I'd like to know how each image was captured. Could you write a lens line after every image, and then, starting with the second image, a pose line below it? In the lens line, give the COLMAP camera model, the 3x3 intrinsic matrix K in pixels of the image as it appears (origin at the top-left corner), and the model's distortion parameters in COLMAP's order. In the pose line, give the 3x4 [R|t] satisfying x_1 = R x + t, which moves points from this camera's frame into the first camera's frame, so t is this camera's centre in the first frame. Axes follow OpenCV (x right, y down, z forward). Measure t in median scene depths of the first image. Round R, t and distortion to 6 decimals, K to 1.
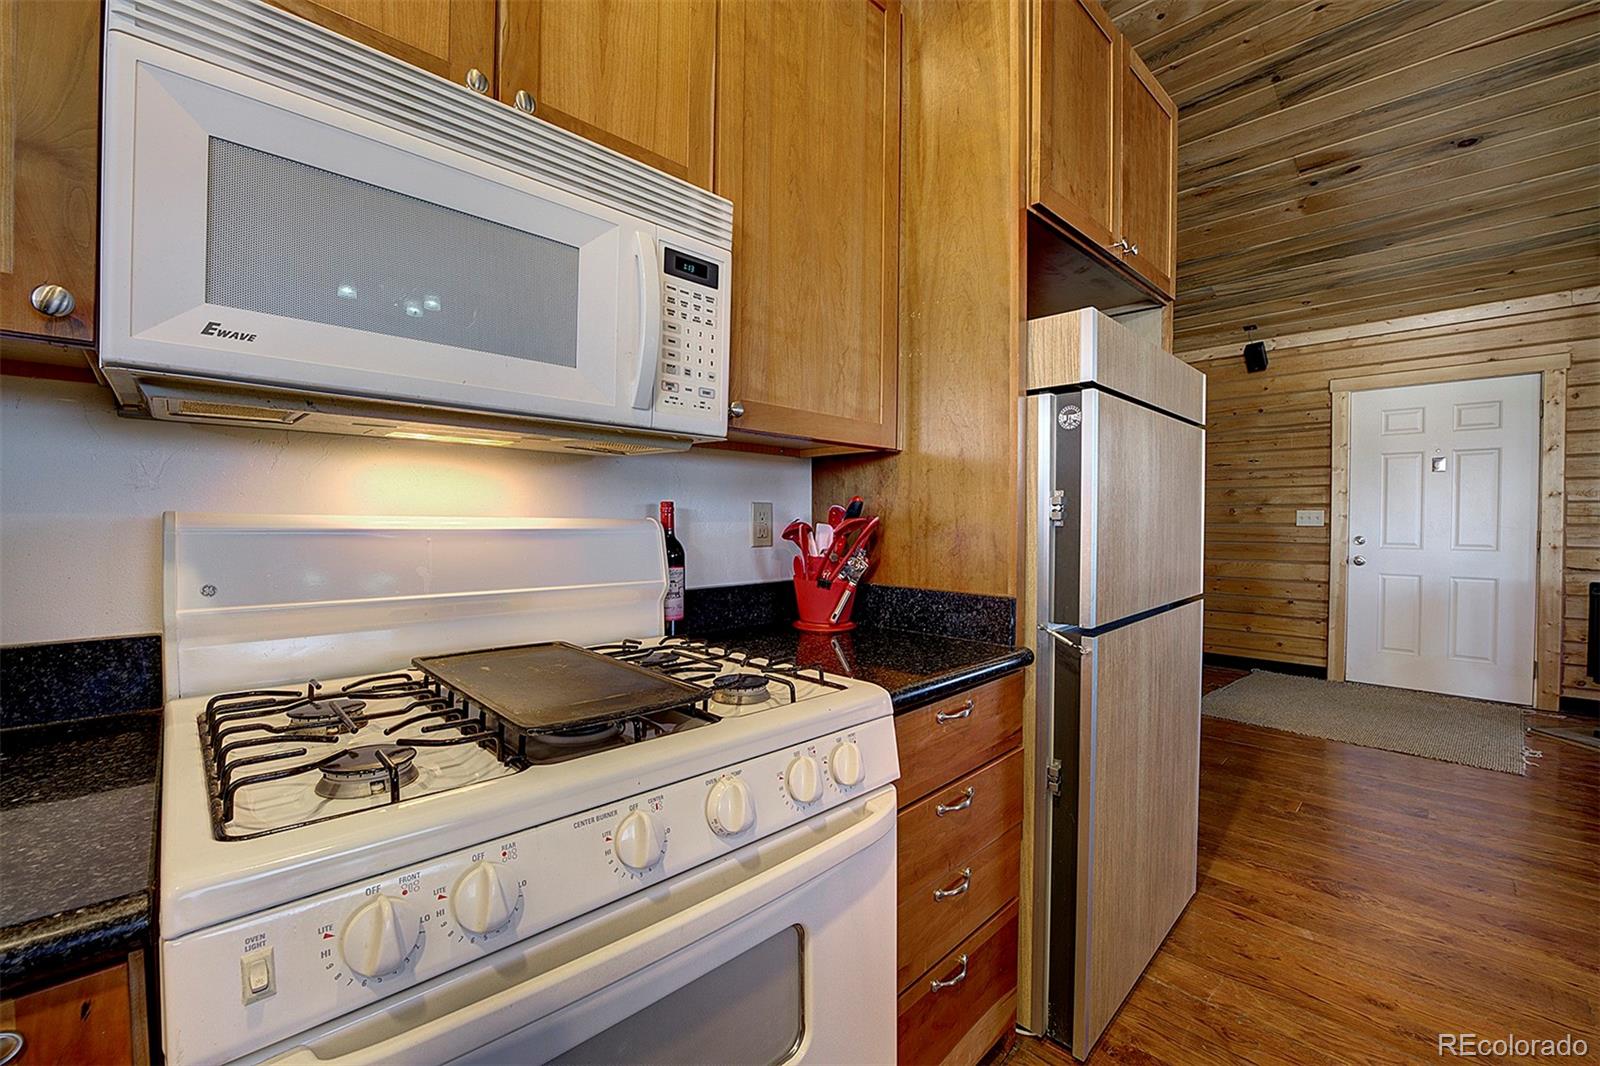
lens RADIAL K [[663.5, 0, 807.8], [0, 663.5, 530.4], [0, 0, 1]] dist [-0.012262, -0.000042]
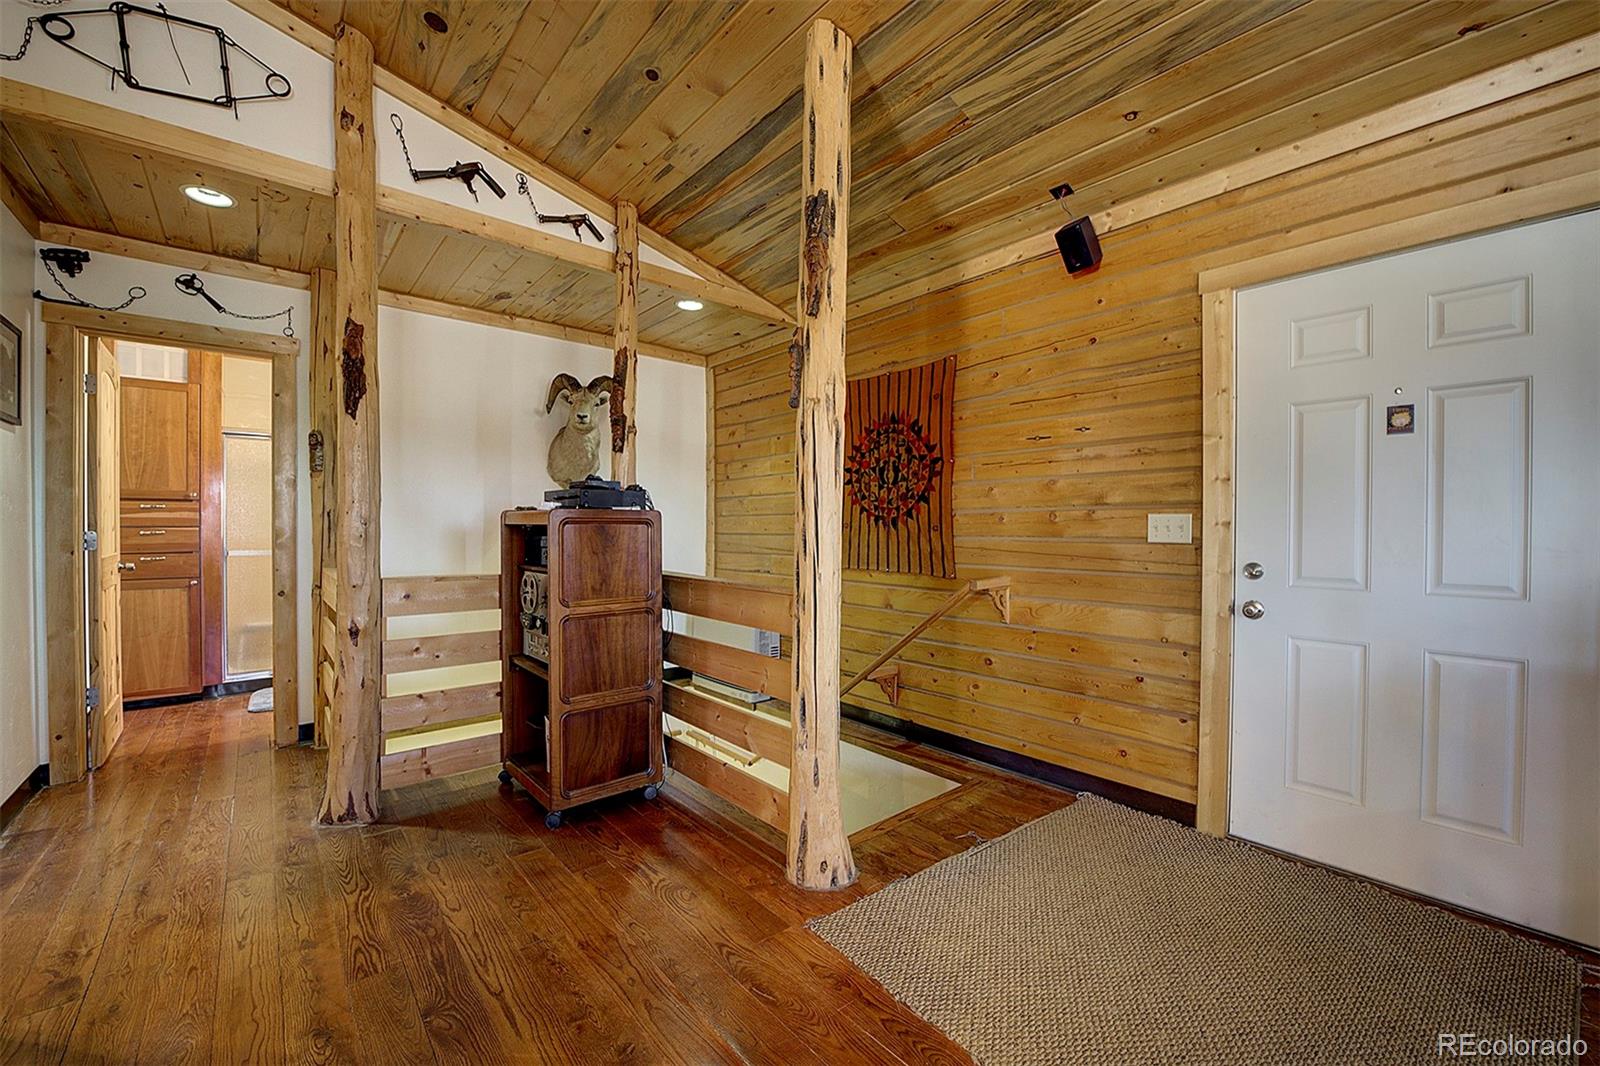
lens RADIAL K [[638.8, 0, 800.0], [0, 638.8, 533.0], [0, 0, 1]] dist [-0.016637, -0.000187]
pose [[0.998221, 0.002463, -0.059569, 0.505772], [-0.003060, 0.999946, -0.009929, -0.008734], [0.059542, 0.010093, 0.998175, 0.471204]]
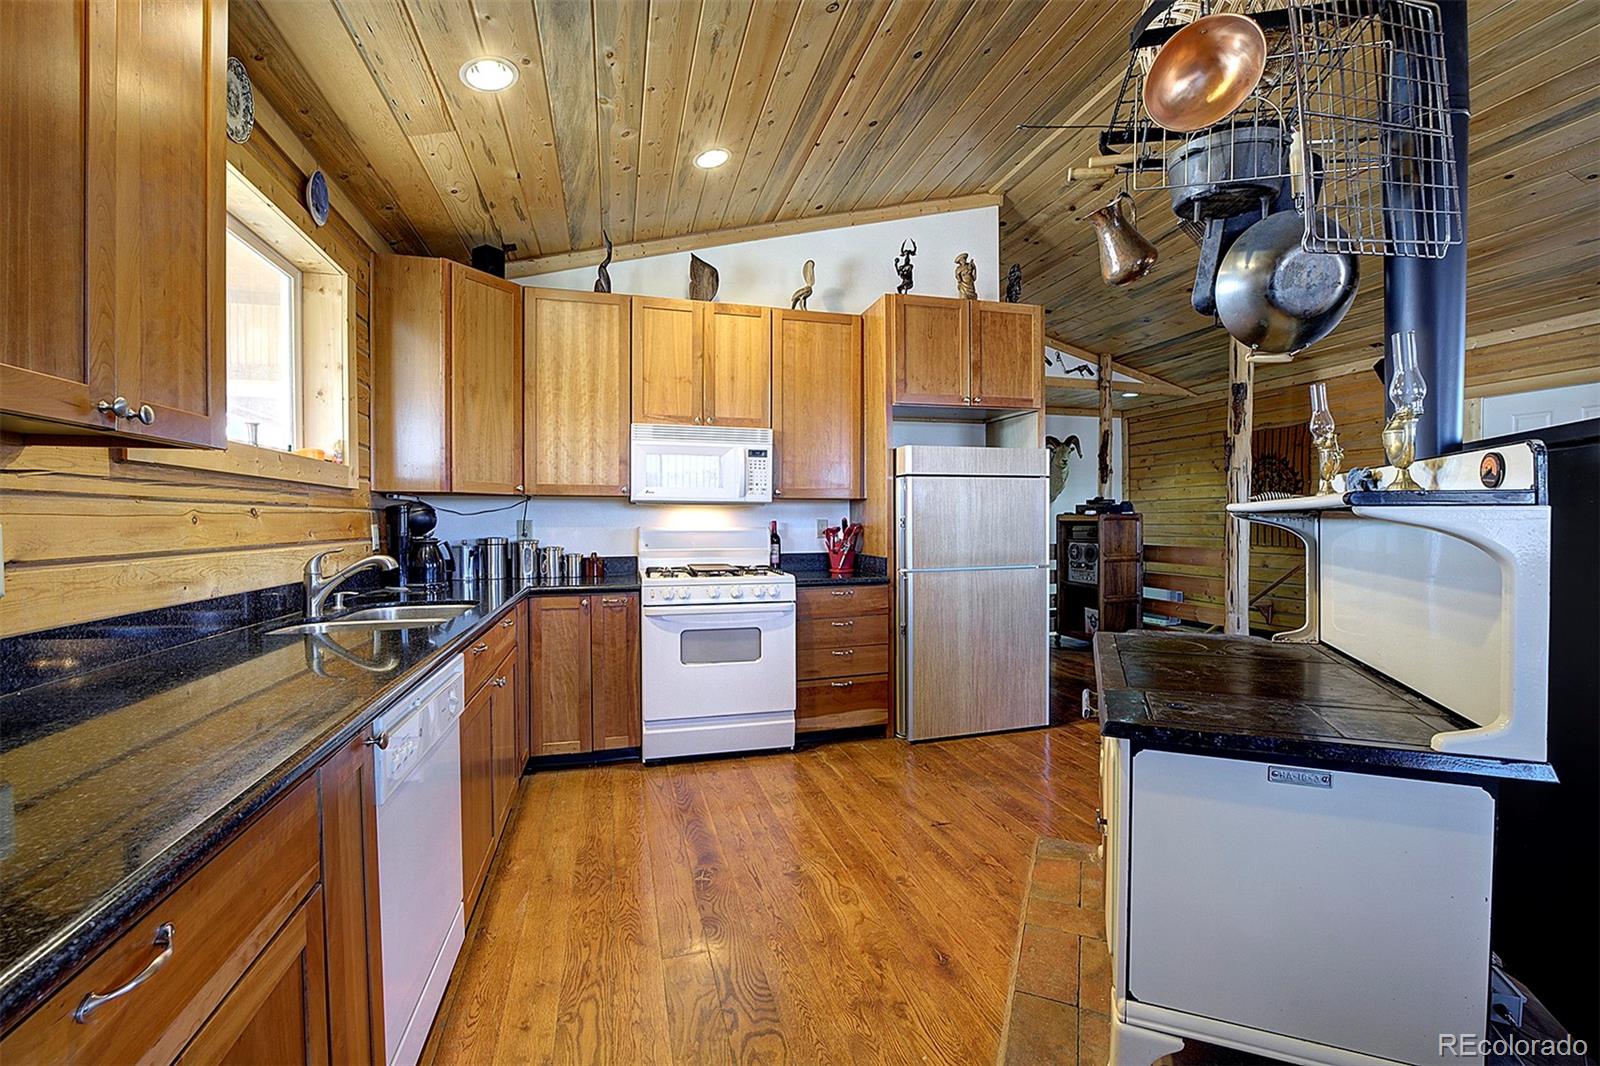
lens RADIAL K [[663.5, 0, 807.8], [0, 663.5, 530.4], [0, 0, 1]] dist [-0.012262, -0.000042]
pose [[0.881870, 0.000564, -0.471493, 0.372735], [-0.000456, 1.000000, 0.000343, -0.001502], [0.471493, -0.000088, 0.881870, -0.420930]]
